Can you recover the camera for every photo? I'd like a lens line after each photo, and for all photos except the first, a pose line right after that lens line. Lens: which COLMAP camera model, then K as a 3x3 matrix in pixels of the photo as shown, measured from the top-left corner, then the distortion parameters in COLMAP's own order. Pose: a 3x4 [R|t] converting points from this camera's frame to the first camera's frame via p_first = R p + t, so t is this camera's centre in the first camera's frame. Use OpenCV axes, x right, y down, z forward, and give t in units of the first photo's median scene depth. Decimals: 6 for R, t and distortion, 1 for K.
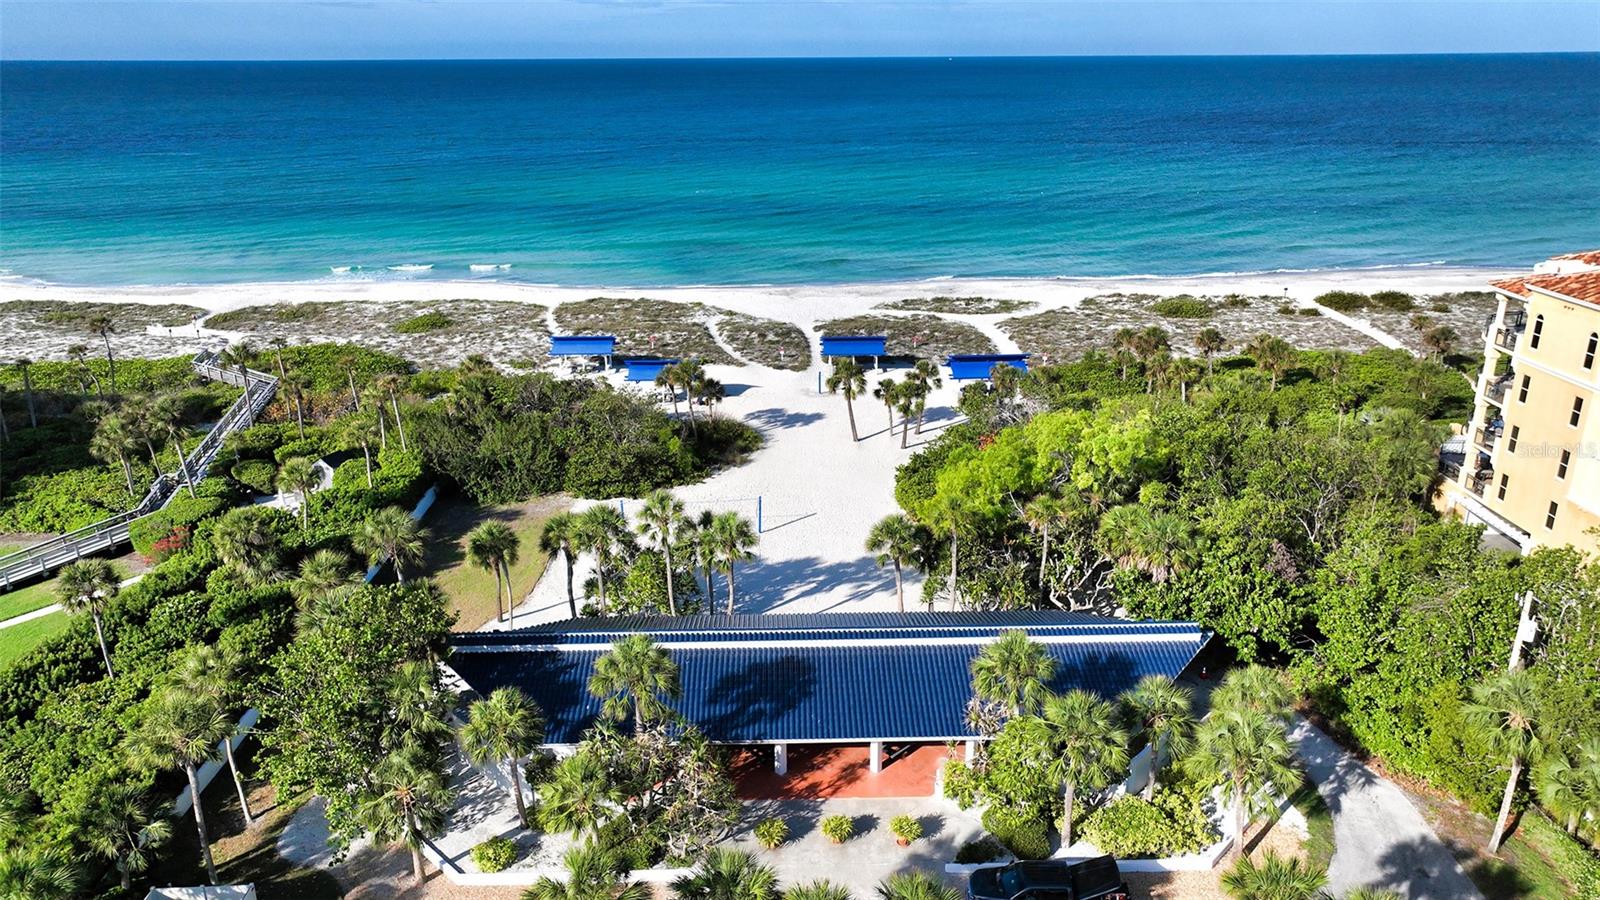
lens RADIAL K [[1146.9, 0, 793.9], [0, 1146.9, 450.1], [0, 0, 1]] dist [0.004240, 0.008884]
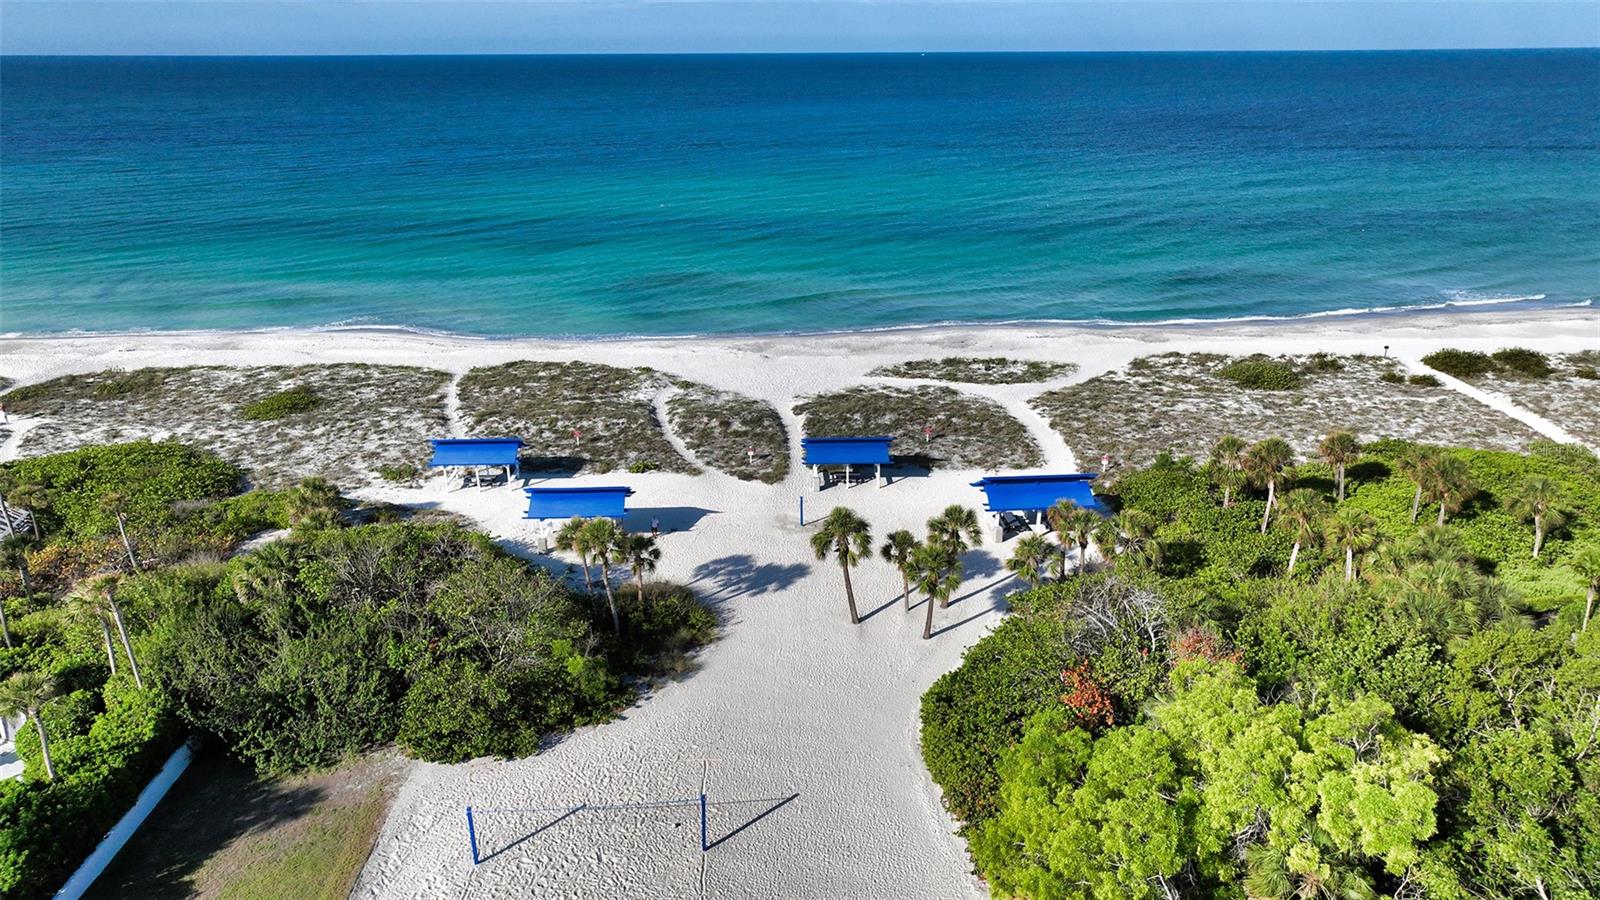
lens RADIAL K [[1146.9, 0, 800.2], [0, 1146.9, 445.2], [0, 0, 1]] dist [0.004240, 0.008884]
pose [[0.999747, -0.006712, 0.021445, 0.005736], [0.006724, 0.999977, -0.000493, -0.087102], [-0.021441, 0.000637, 0.999770, 0.248496]]
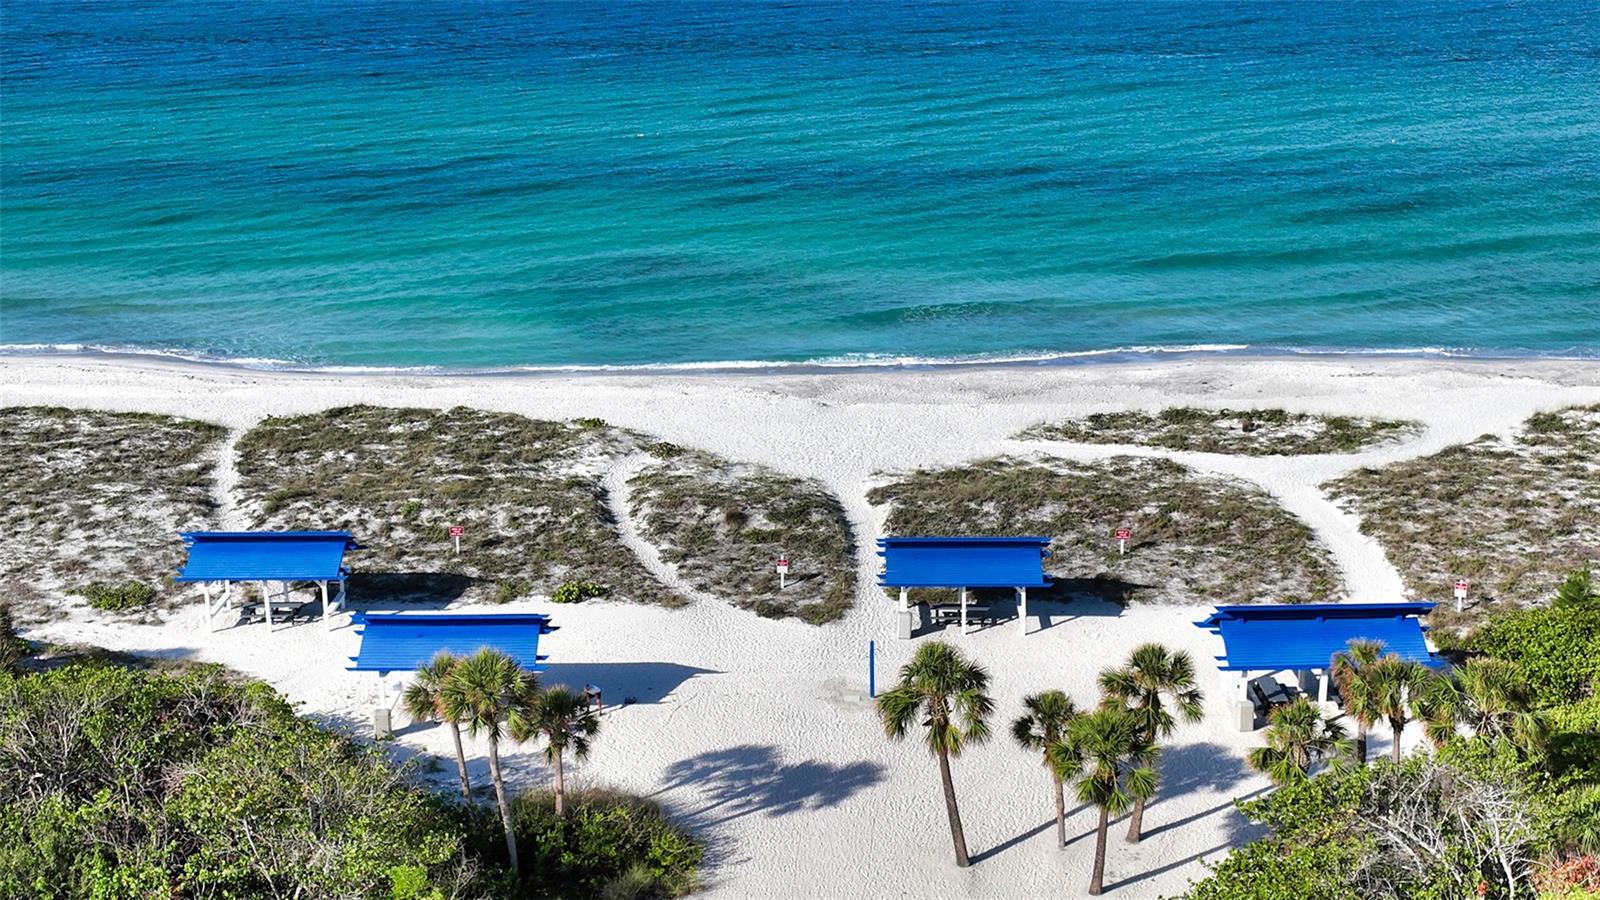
lens RADIAL K [[2300.5, 0, 827.9], [0, 2300.5, 442.1], [0, 0, 1]] dist [0.008085, 0.000000]
pose [[0.999828, 0.005179, -0.017810, 0.018415], [-0.006636, 0.996548, -0.082748, -0.061650], [0.017320, 0.082852, 0.996411, 0.208285]]
